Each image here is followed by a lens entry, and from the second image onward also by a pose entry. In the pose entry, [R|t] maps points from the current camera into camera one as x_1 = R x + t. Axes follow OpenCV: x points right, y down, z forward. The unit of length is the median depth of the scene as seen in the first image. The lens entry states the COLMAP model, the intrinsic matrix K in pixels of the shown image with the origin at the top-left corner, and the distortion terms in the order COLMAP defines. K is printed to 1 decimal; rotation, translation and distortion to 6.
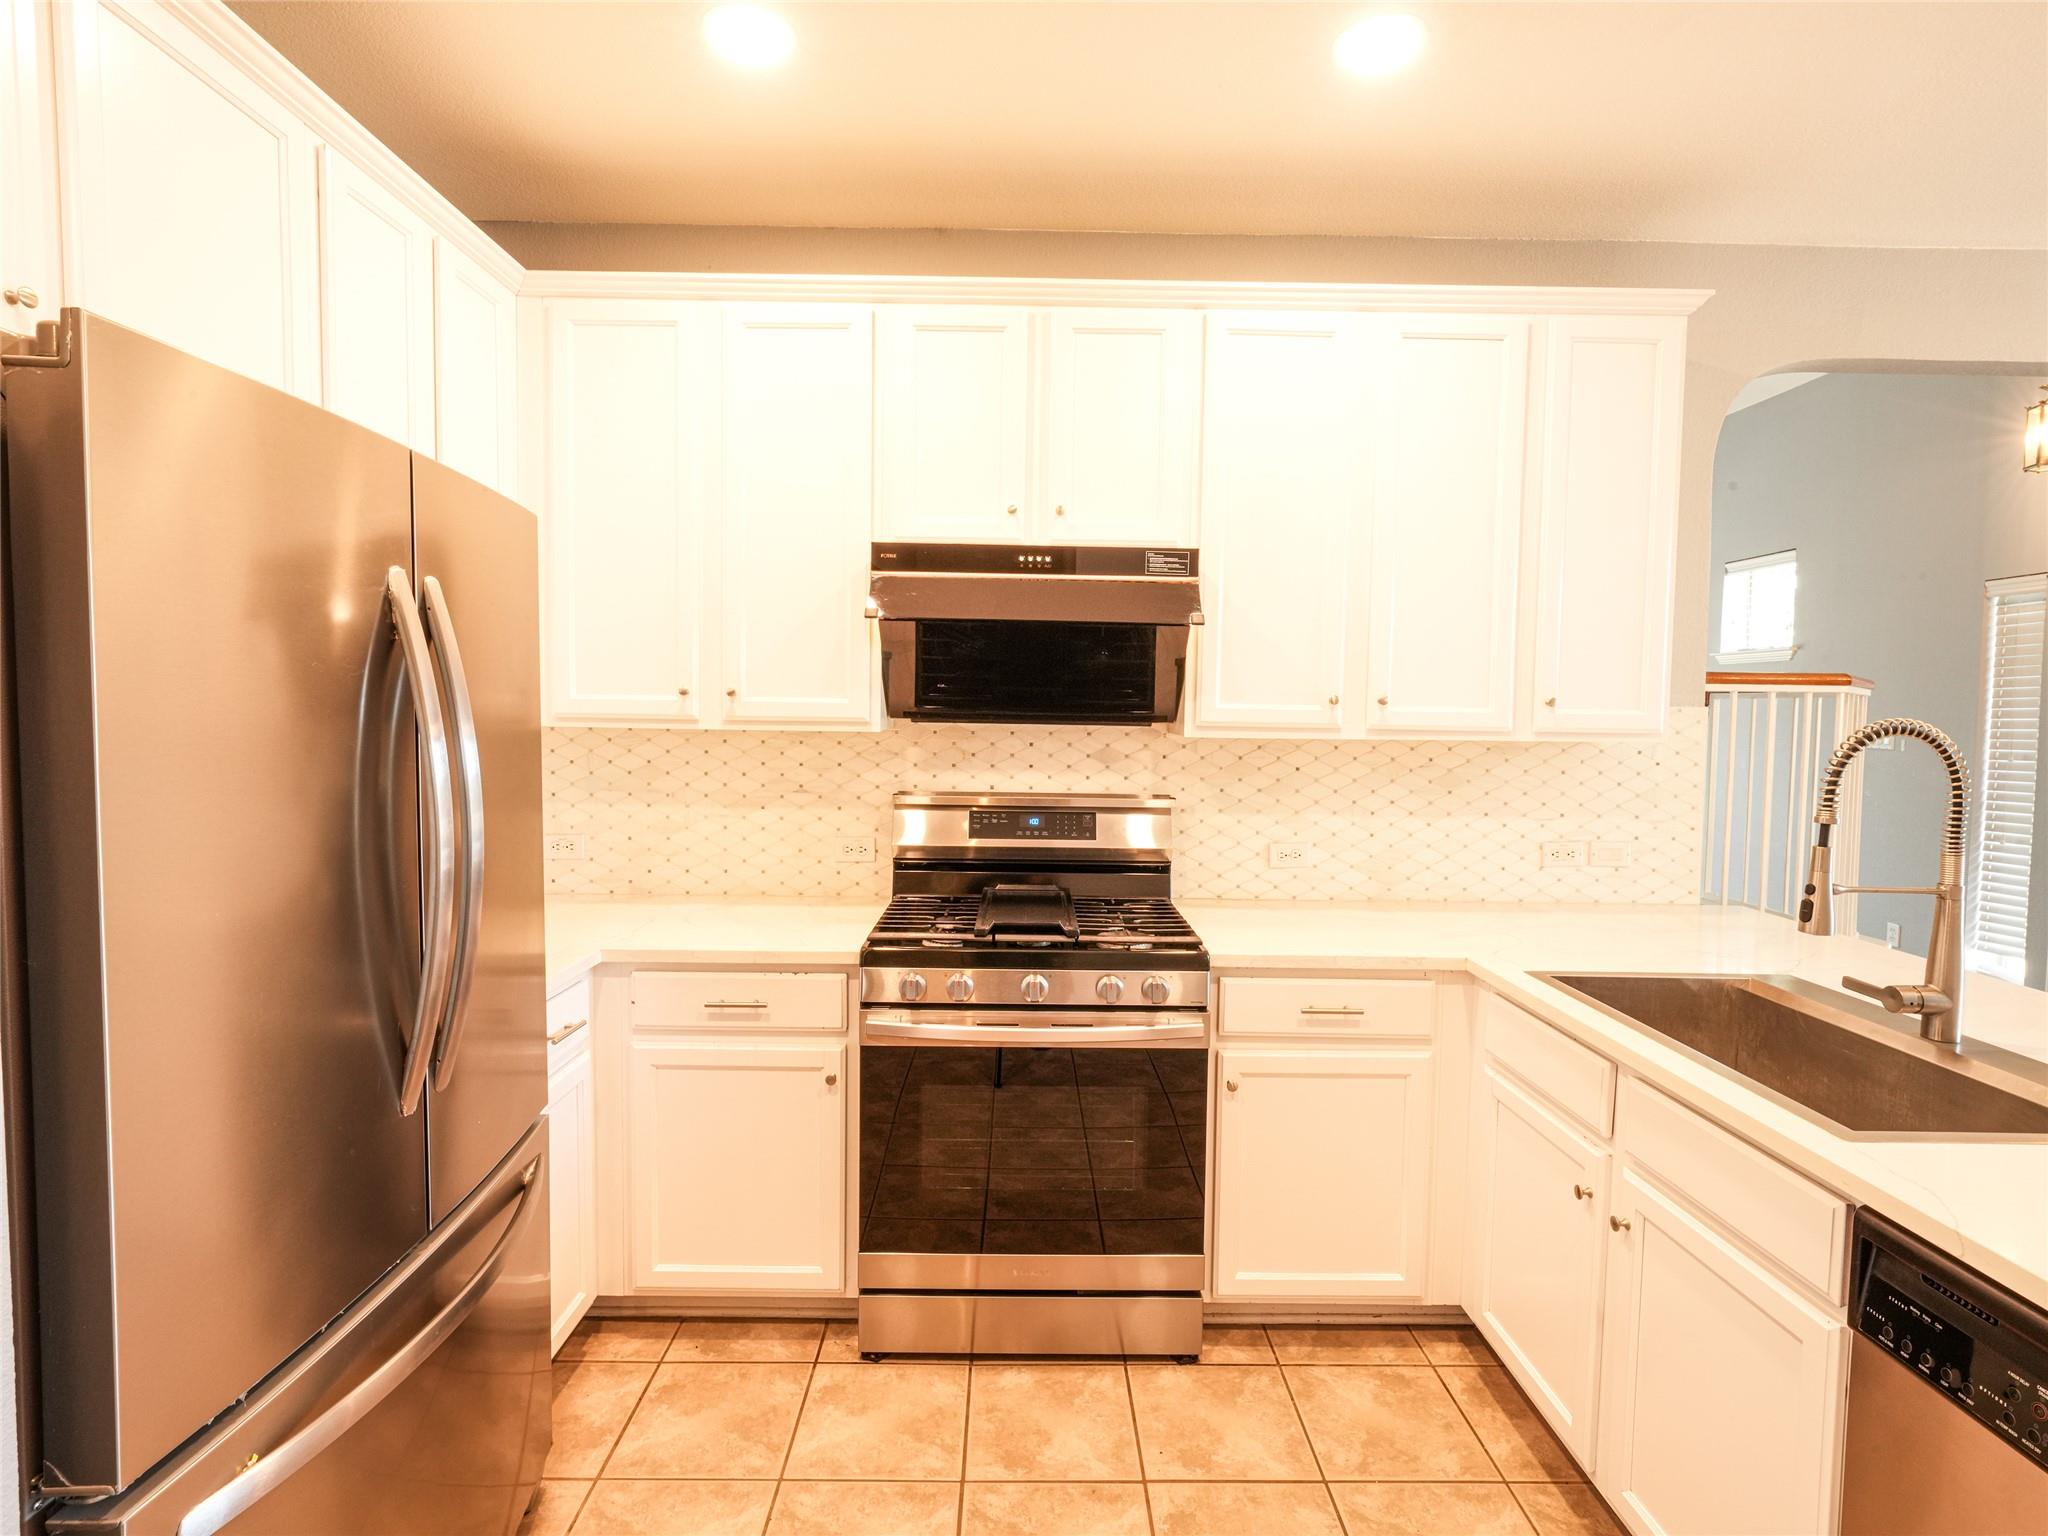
lens RADIAL K [[989.8, 0, 1020.9], [0, 989.8, 762.3], [0, 0, 1]] dist [-0.001596, 0.000267]
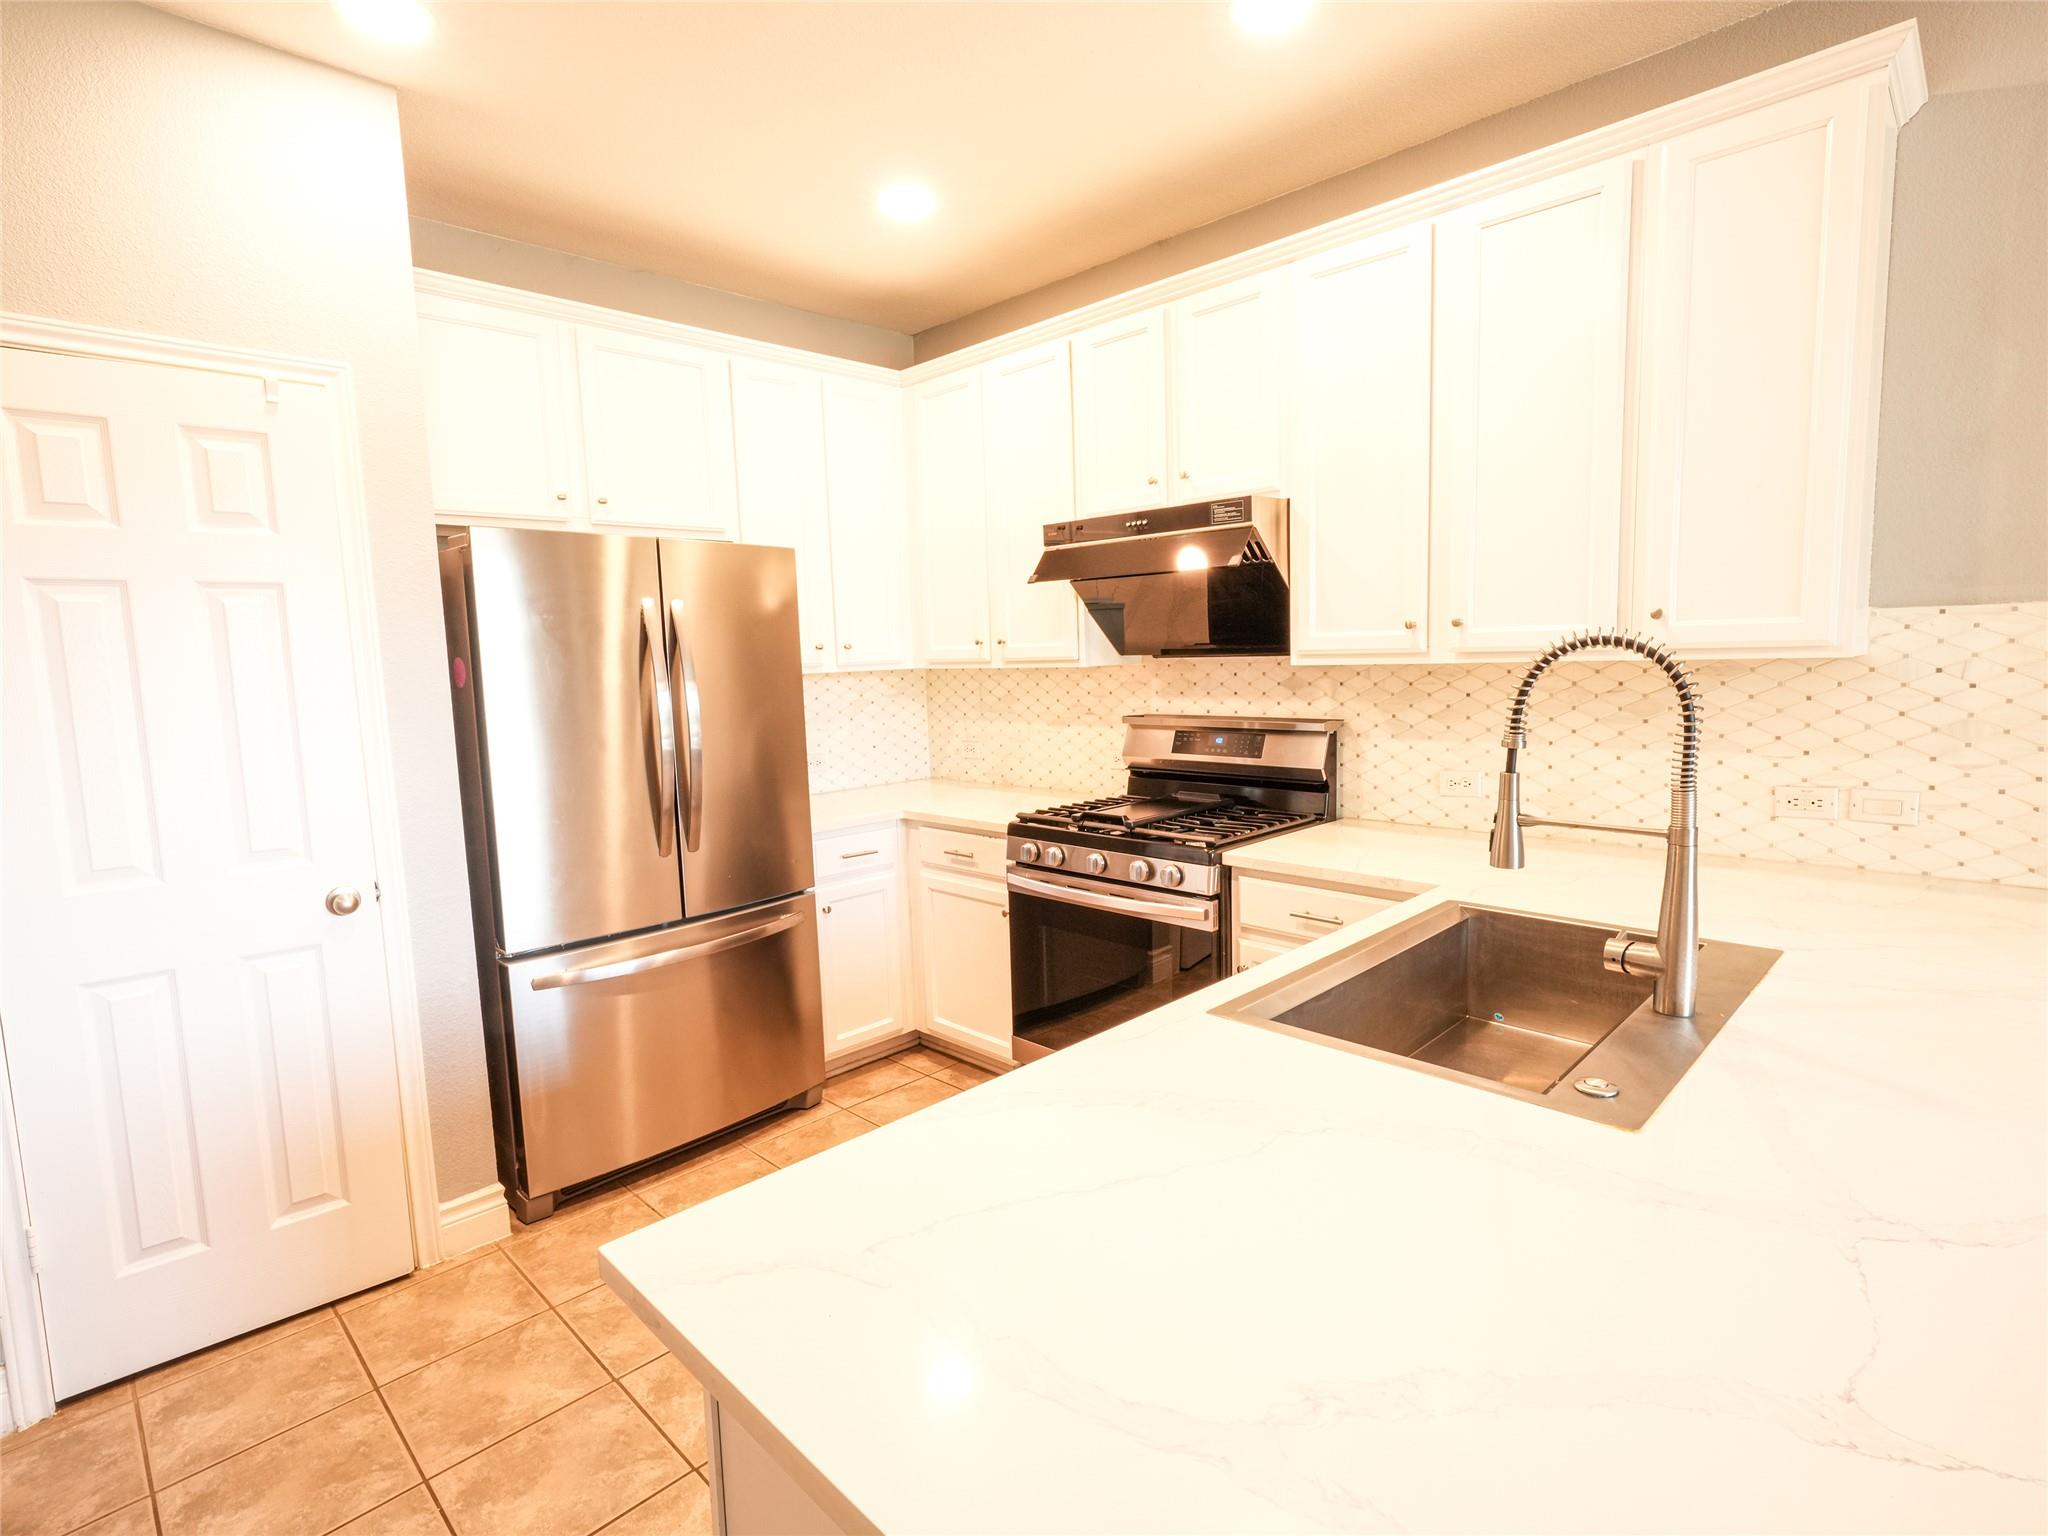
lens RADIAL K [[1020.4, 0, 1038.2], [0, 1020.4, 763.7], [0, 0, 1]] dist [-0.010307, 0.008028]
pose [[0.710346, 0.043382, -0.702514, 0.697639], [0.001935, 0.997975, 0.063583, 0.010069], [0.703850, -0.046525, 0.708824, 0.001923]]
